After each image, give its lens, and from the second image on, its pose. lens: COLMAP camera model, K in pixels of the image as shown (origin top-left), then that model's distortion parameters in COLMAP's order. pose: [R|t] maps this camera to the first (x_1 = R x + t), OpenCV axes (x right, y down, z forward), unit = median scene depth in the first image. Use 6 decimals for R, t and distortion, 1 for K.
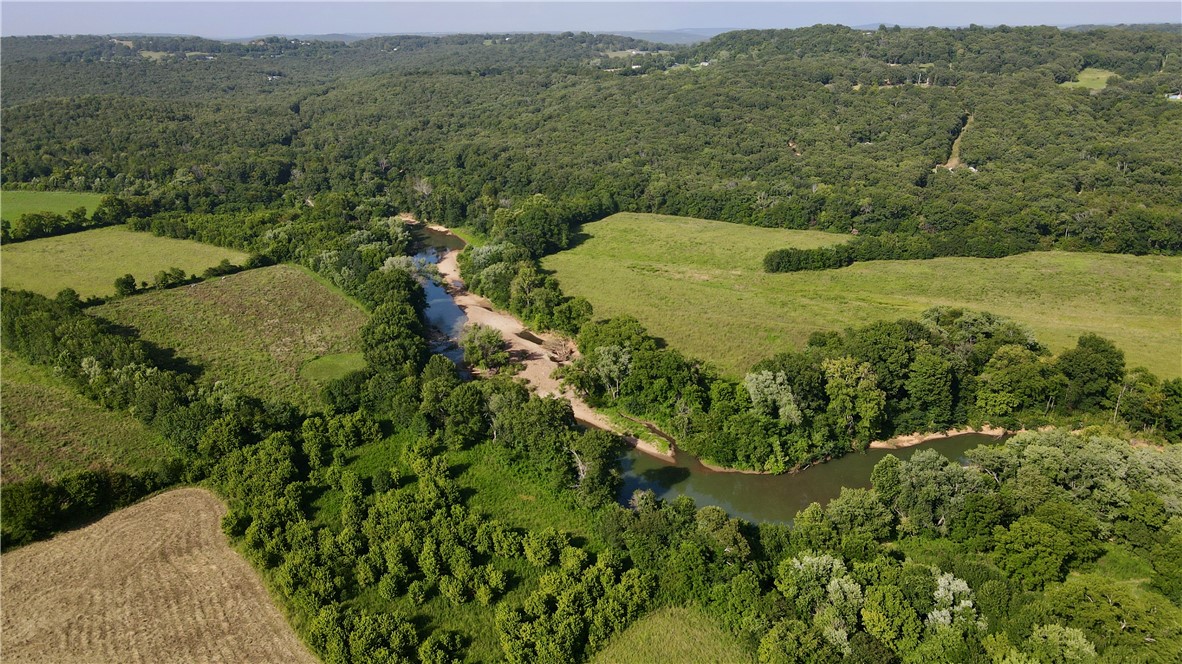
lens RADIAL K [[876.3, 0, 587.5], [0, 876.3, 331.4], [0, 0, 1]] dist [0.001112, 0.024540]
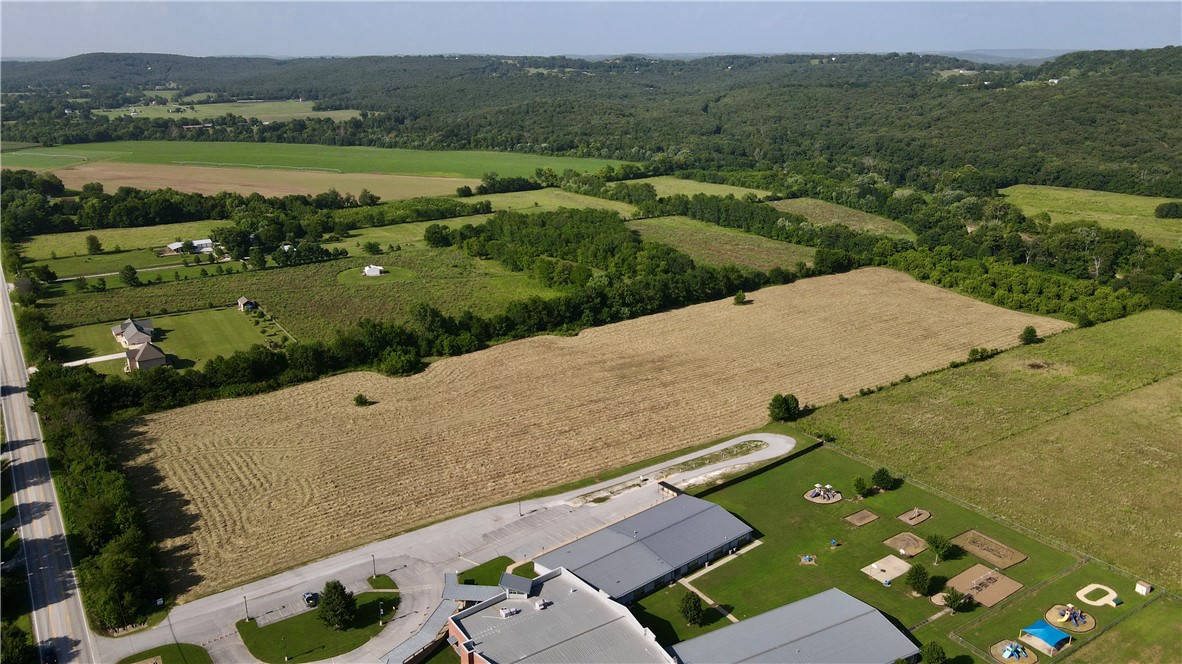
lens RADIAL K [[876.3, 0, 589.2], [0, 876.3, 332.2], [0, 0, 1]] dist [0.001112, 0.024540]
pose [[0.959356, 0.090677, -0.267234, -0.192241], [-0.096113, 0.995344, -0.007304, 0.146840], [0.265327, 0.032692, 0.963604, -0.423636]]
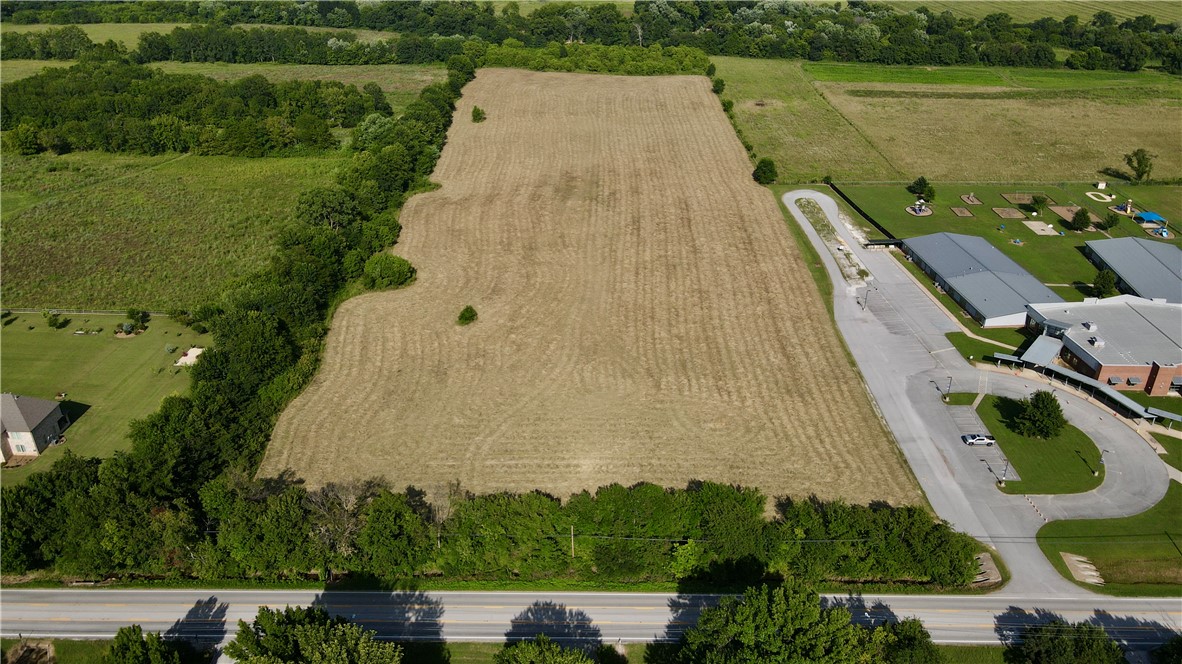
lens RADIAL K [[876.3, 0, 594.8], [0, 876.3, 337.7], [0, 0, 1]] dist [0.001112, 0.024540]
pose [[0.772637, -0.283389, 0.568087, -0.565087], [0.191426, 0.957187, 0.217138, 0.138594], [-0.605300, -0.059022, 0.793806, -0.296755]]
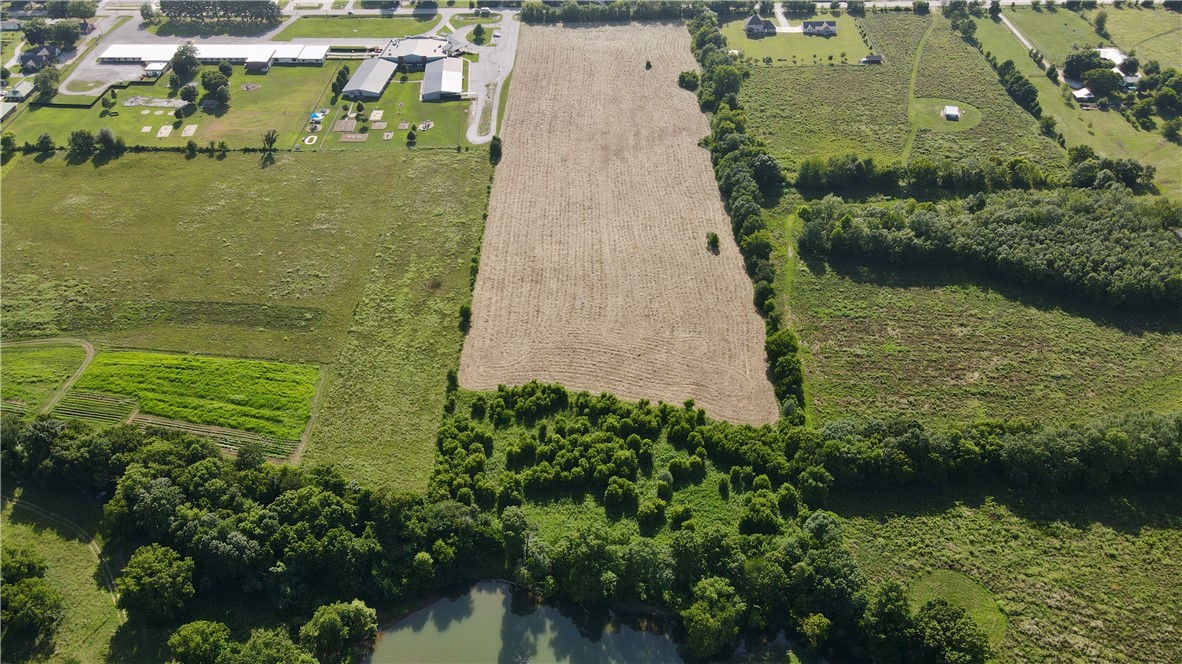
lens RADIAL K [[876.3, 0, 593.8], [0, 876.3, 336.0], [0, 0, 1]] dist [0.001112, 0.024540]
pose [[-0.776046, 0.426597, -0.464508, 0.132529], [-0.188343, 0.546151, 0.816239, -0.354751], [0.601897, 0.720926, -0.343492, 0.432280]]
